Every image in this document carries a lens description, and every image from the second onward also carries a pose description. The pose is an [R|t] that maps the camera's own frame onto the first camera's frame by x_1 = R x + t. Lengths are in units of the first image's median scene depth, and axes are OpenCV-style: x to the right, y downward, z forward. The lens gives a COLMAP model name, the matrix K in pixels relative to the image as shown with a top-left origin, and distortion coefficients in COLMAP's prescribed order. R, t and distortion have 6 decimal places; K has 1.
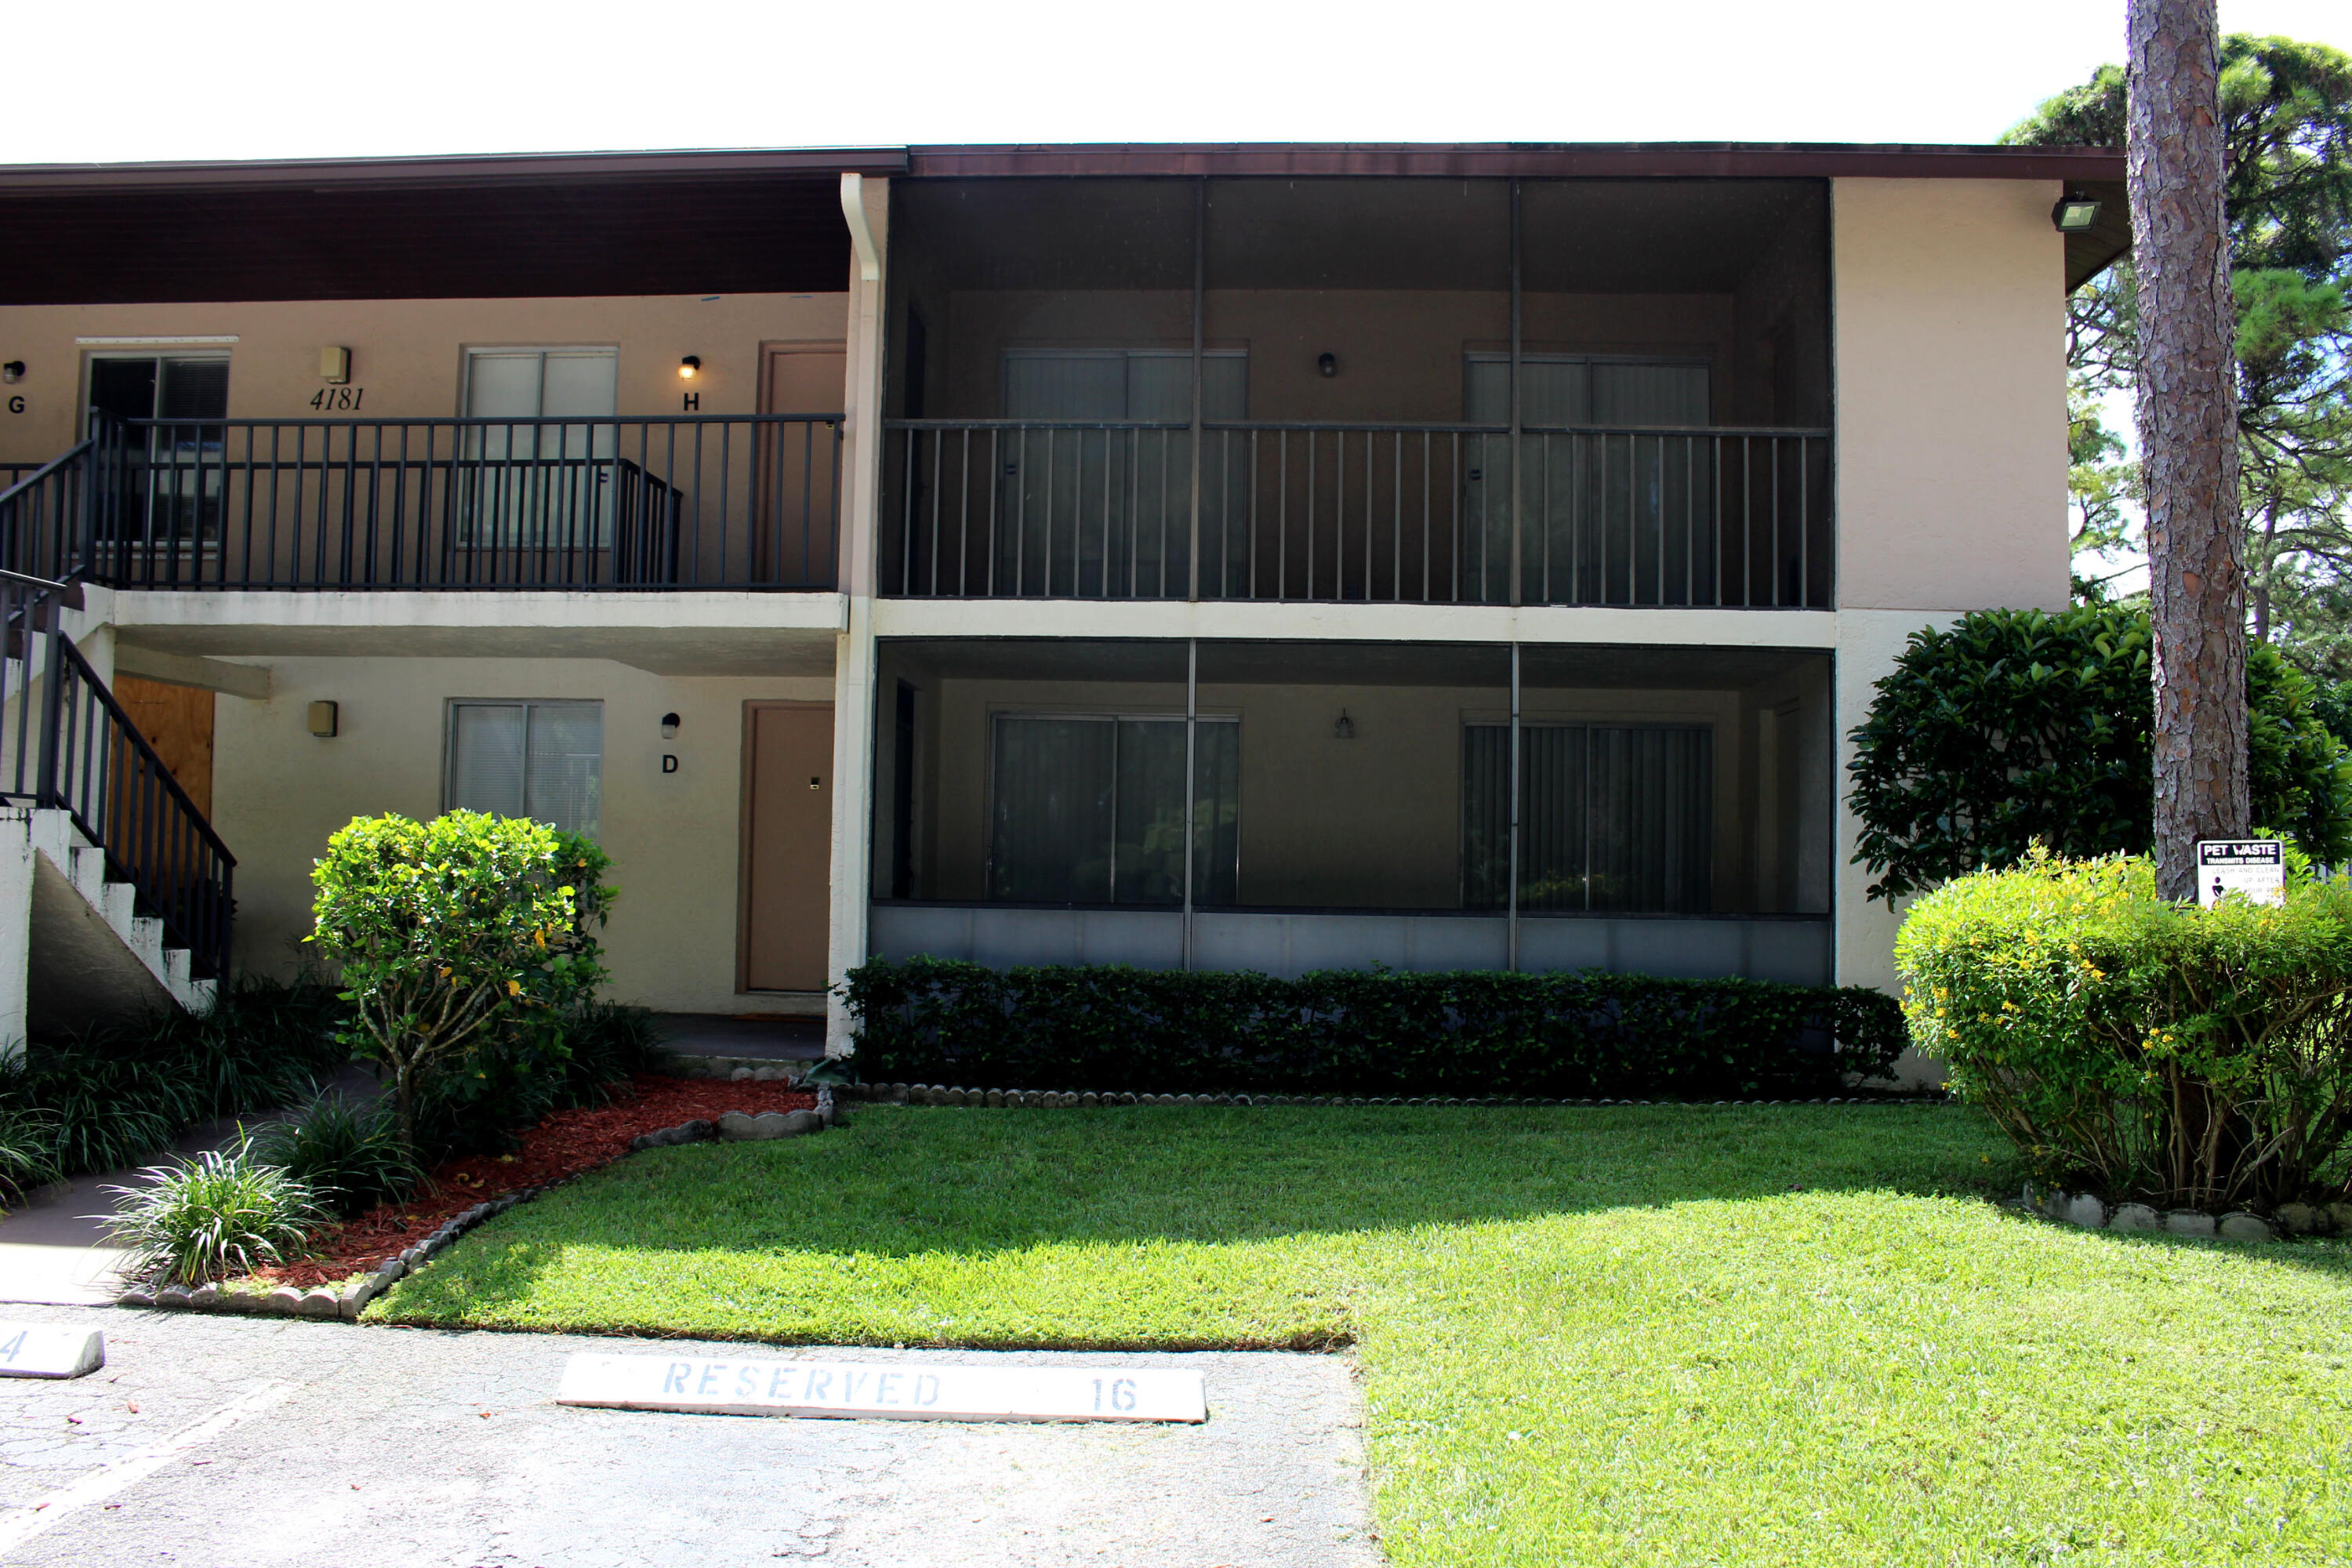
lens RADIAL K [[1841.4, 0, 1176.0], [0, 1841.4, 784.0], [0, 0, 1]] dist [-0.129662, 0.099863]
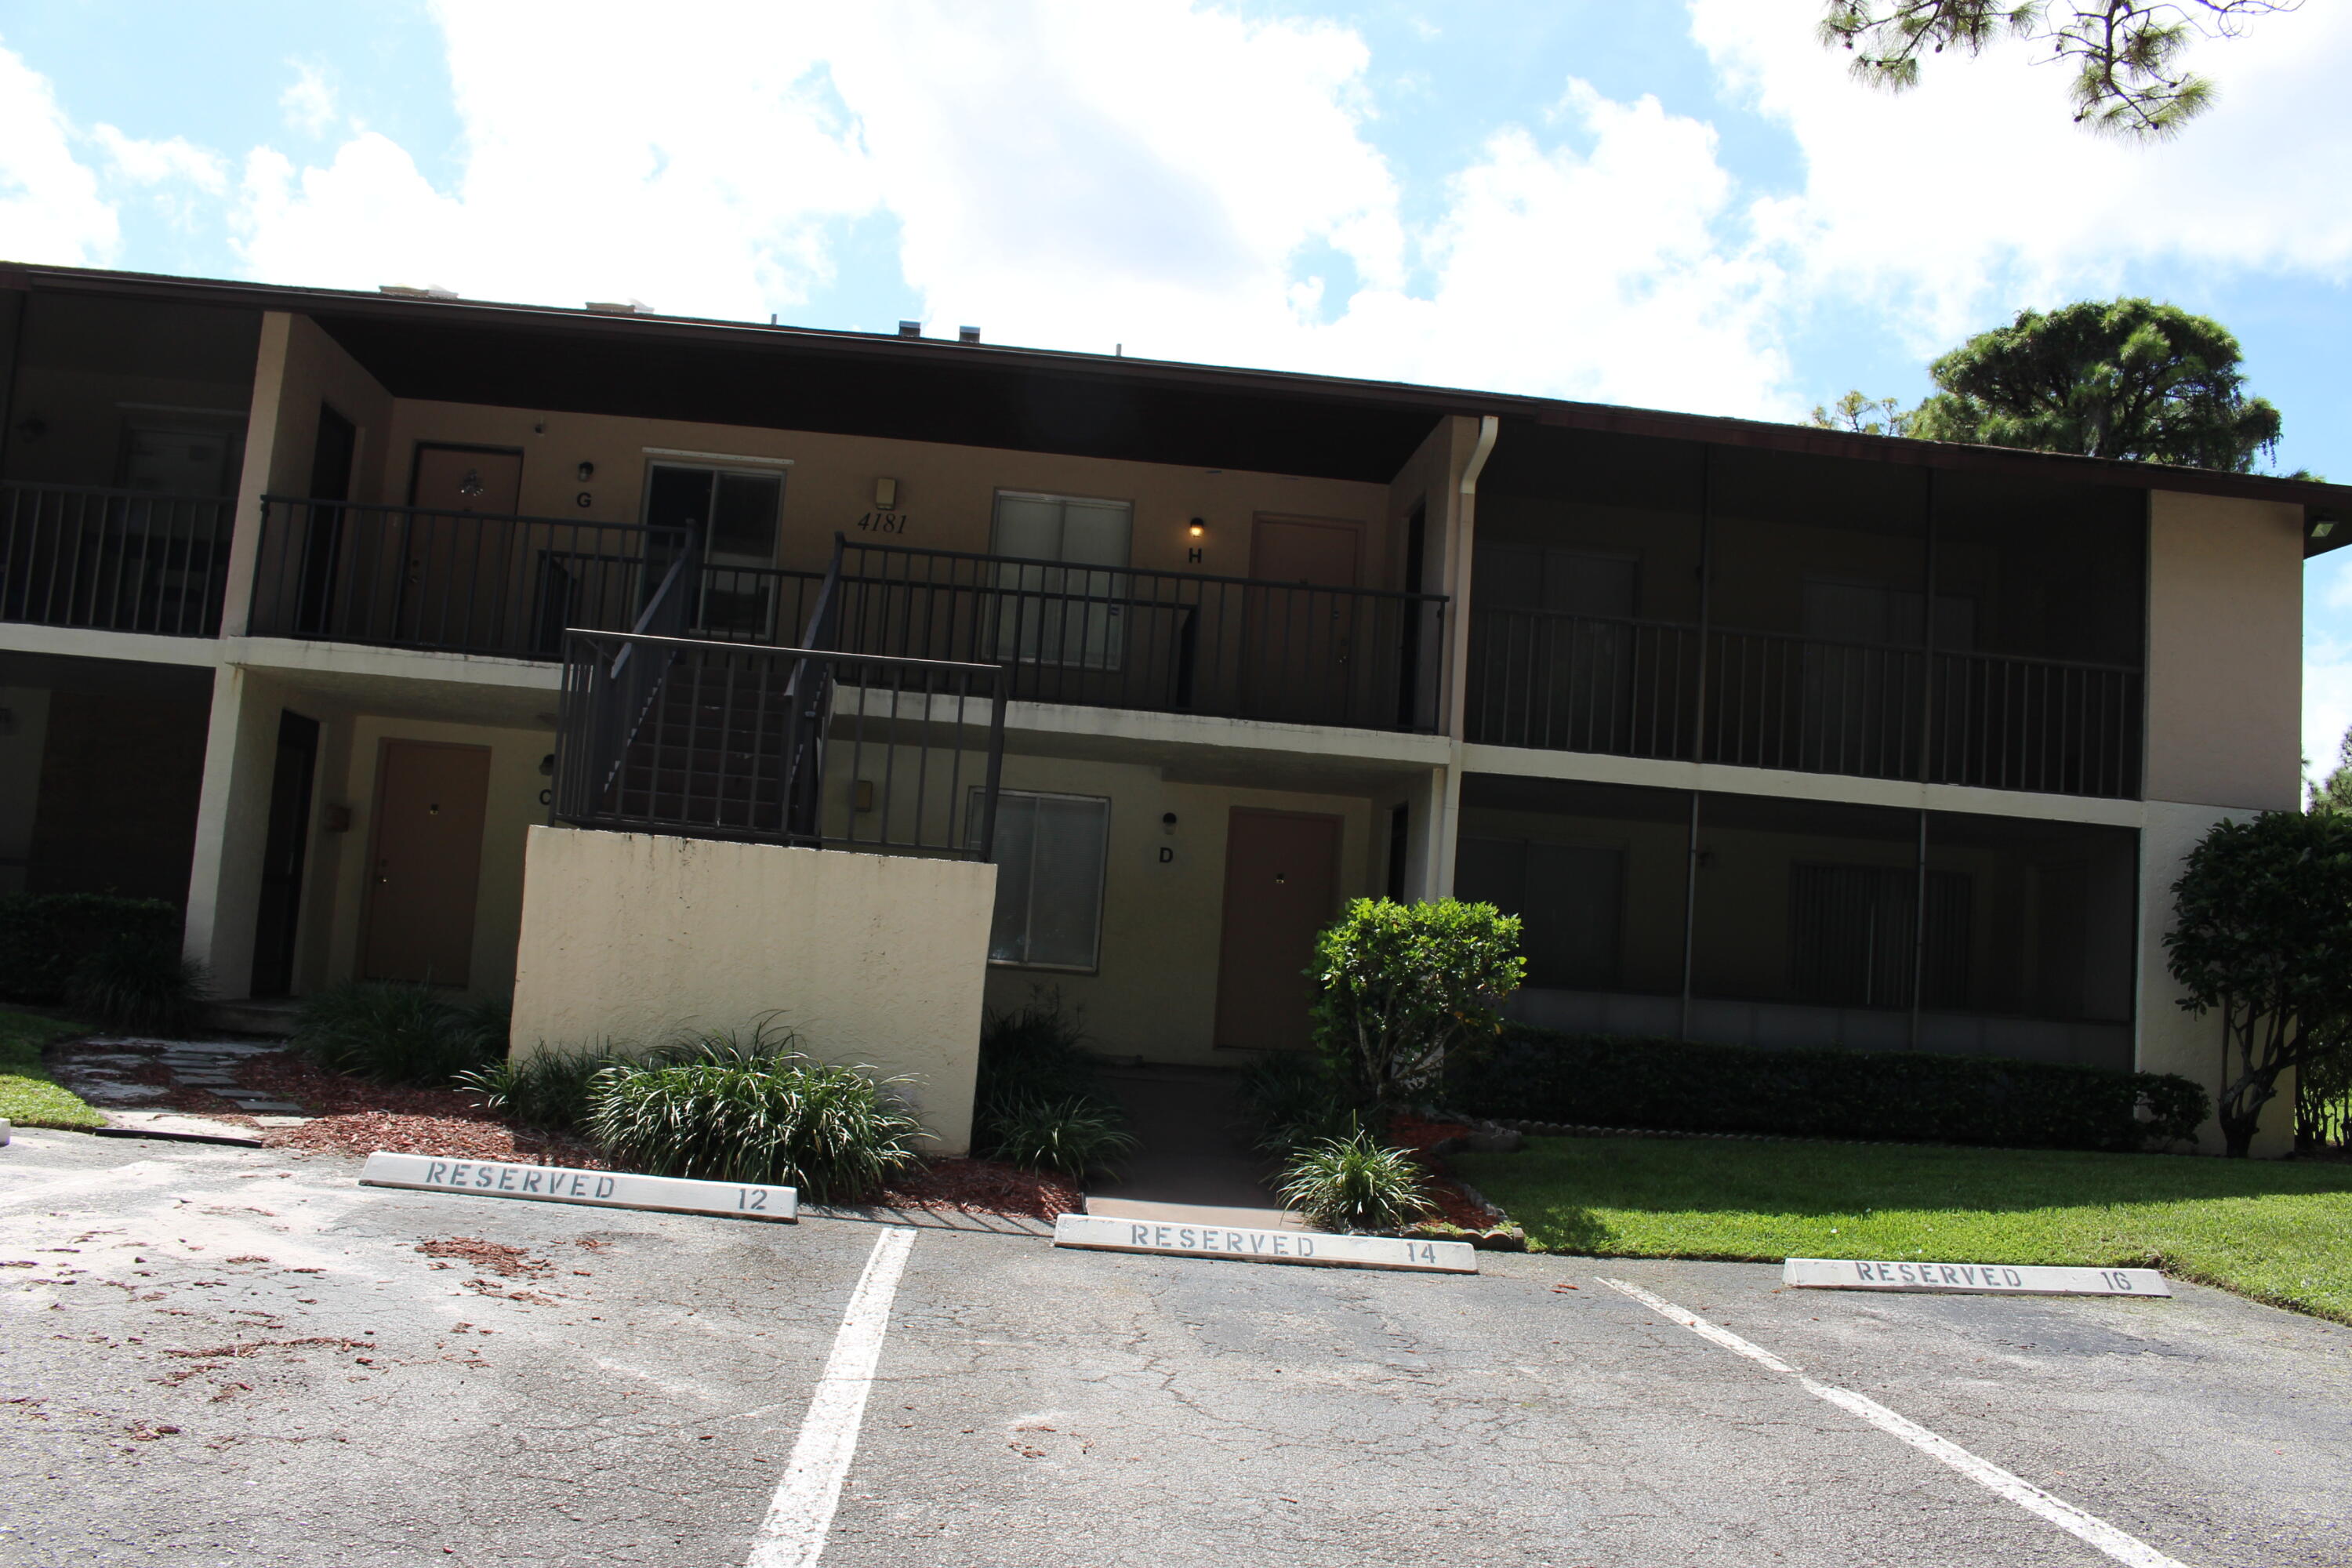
lens RADIAL K [[1841.4, 0, 1176.0], [0, 1841.4, 784.0], [0, 0, 1]] dist [-0.129662, 0.099863]
pose [[0.989268, 0.067536, 0.129565, -0.527787], [-0.060580, 0.996540, -0.056901, 0.013085], [-0.132960, 0.048441, 0.989937, -0.243765]]
